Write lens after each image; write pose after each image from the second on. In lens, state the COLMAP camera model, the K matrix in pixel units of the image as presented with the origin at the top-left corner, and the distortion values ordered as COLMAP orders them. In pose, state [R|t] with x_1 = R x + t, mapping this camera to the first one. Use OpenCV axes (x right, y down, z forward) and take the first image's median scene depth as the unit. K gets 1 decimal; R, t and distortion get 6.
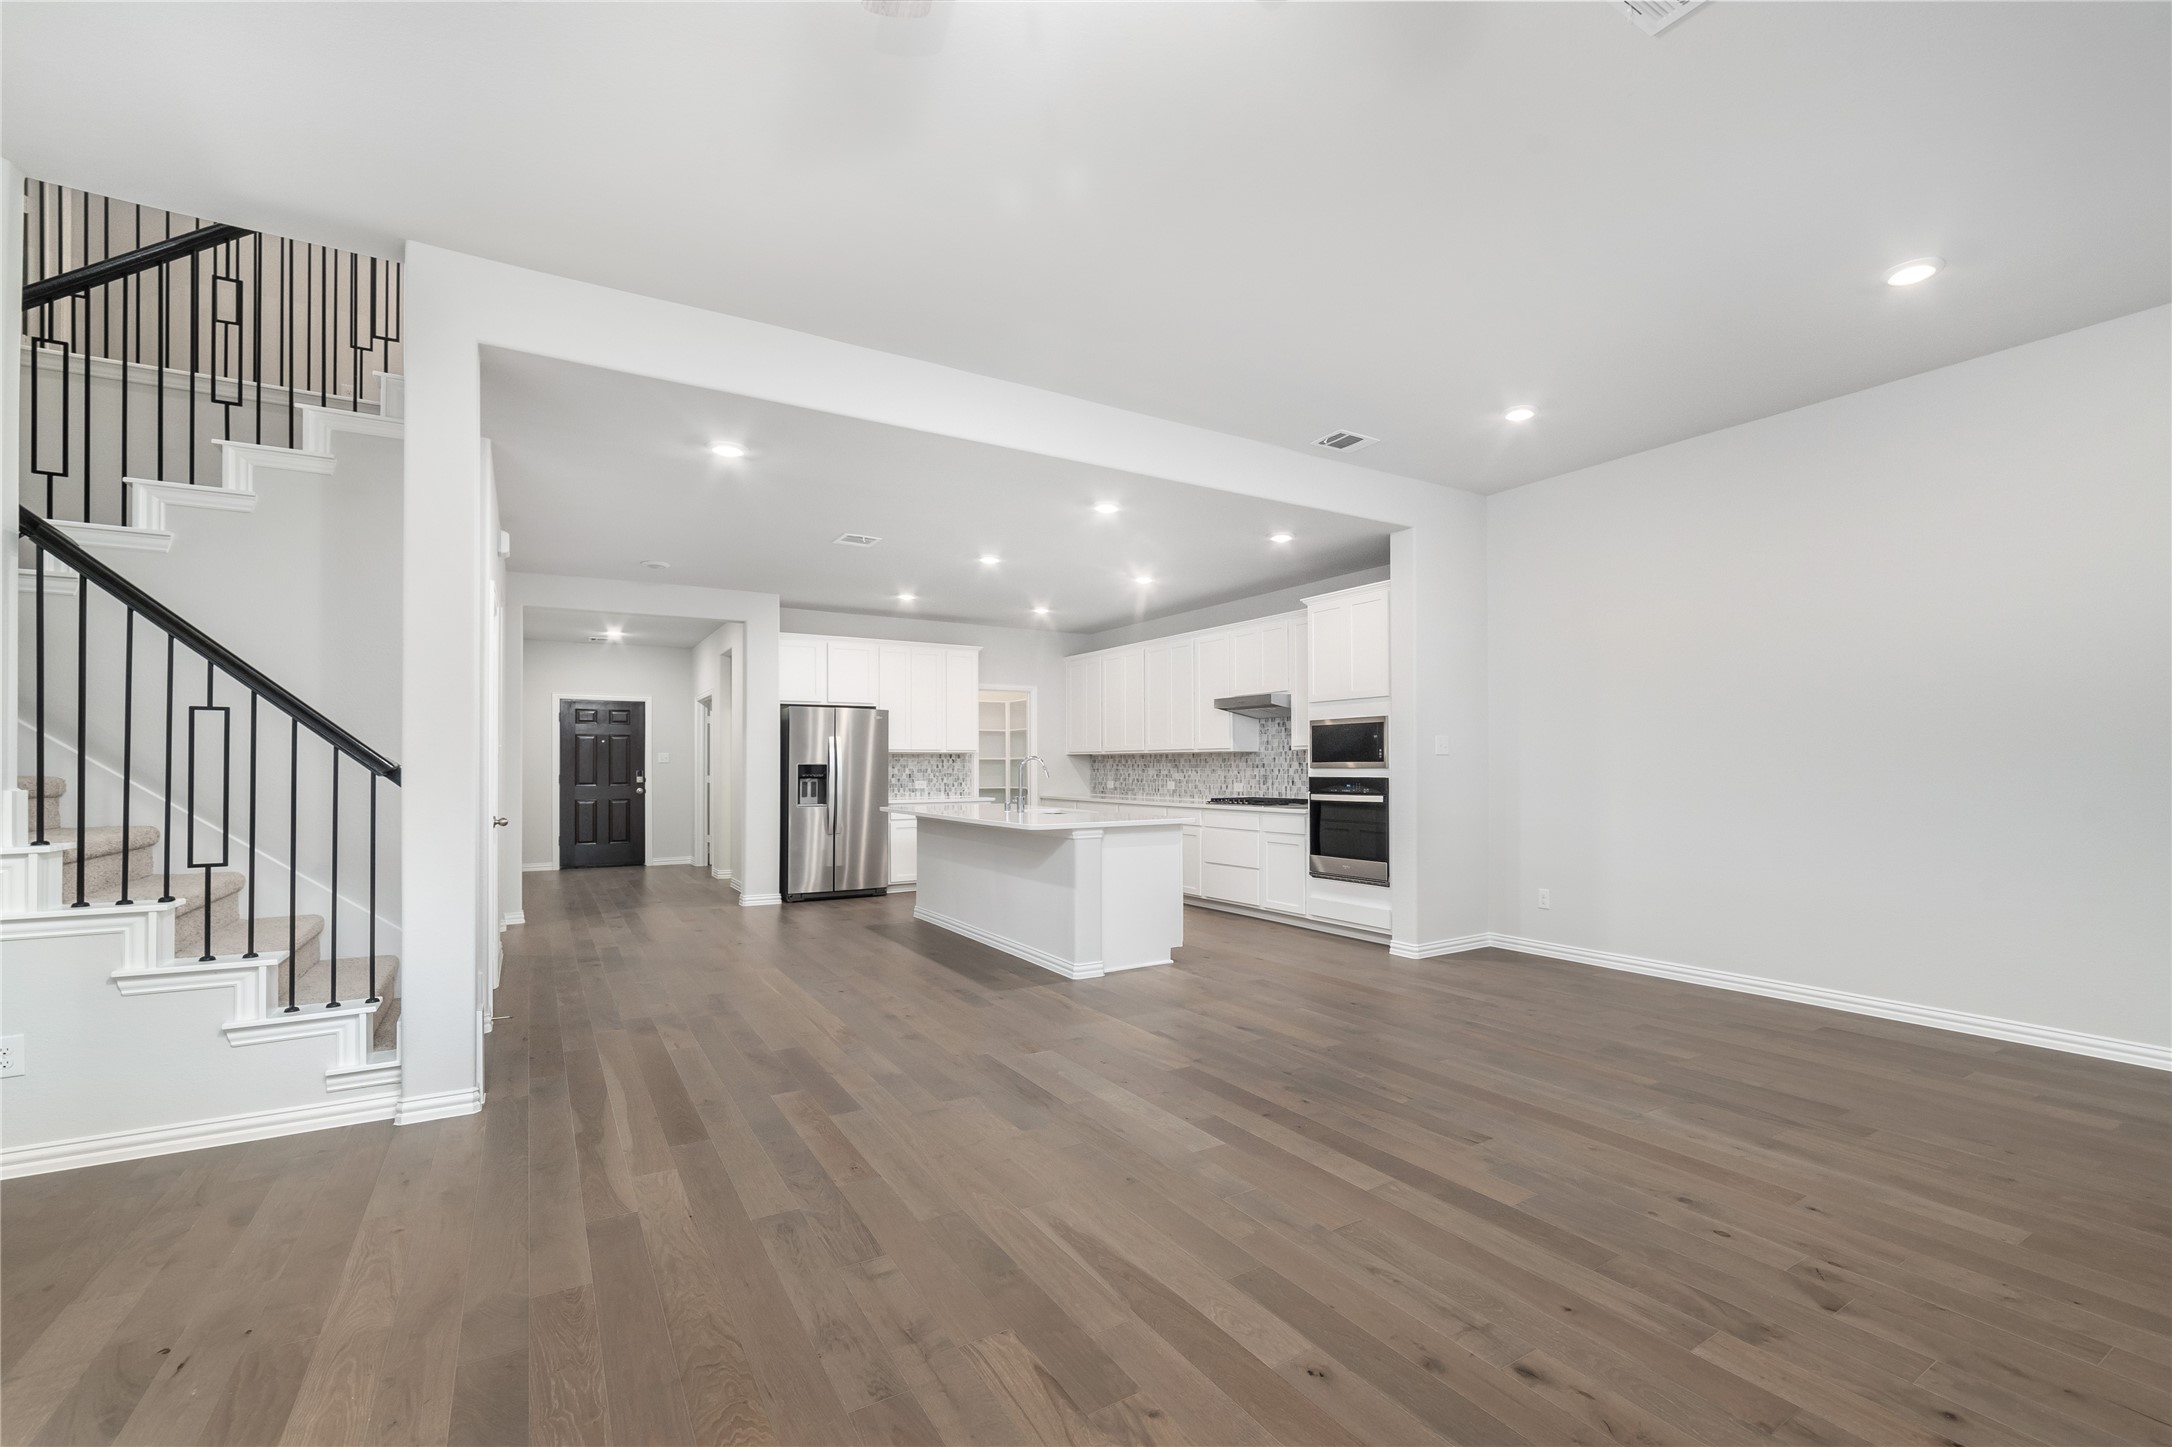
lens RADIAL K [[969.5, 0, 1145.5], [0, 969.5, 759.9], [0, 0, 1]] dist [-0.003151, 0.000376]
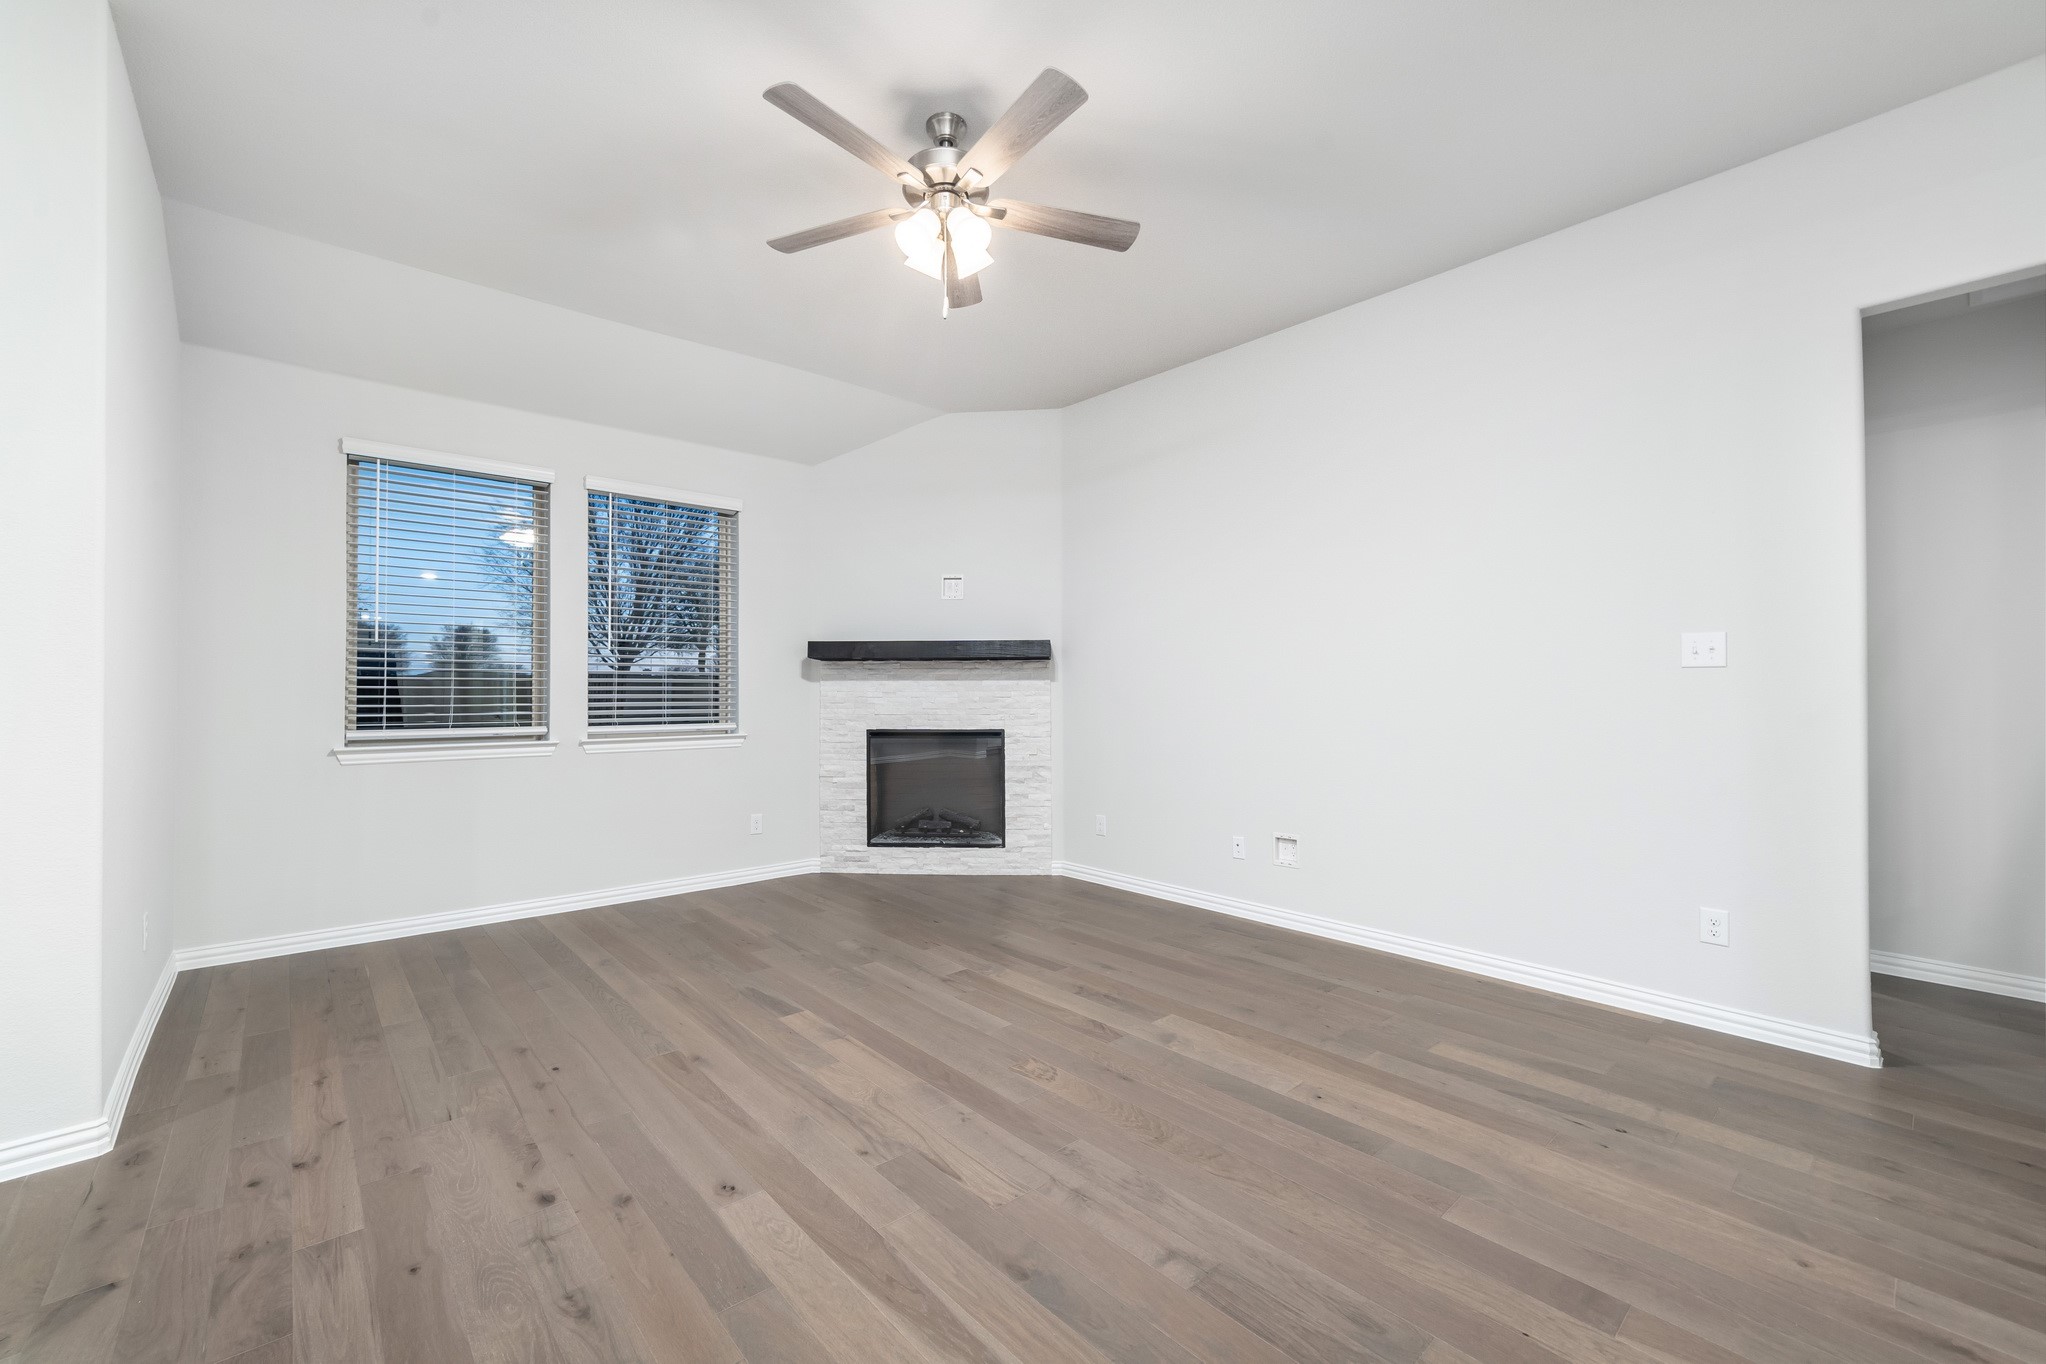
lens RADIAL K [[827.1, 0, 1000.6], [0, 827.1, 682.1], [0, 0, 1]] dist [-0.012069, 0.000501]
pose [[-0.989660, 0.003571, -0.143388, -0.004379], [0.005964, 0.999850, -0.016259, 0.003712], [0.143308, -0.016946, -0.989533, 0.541121]]
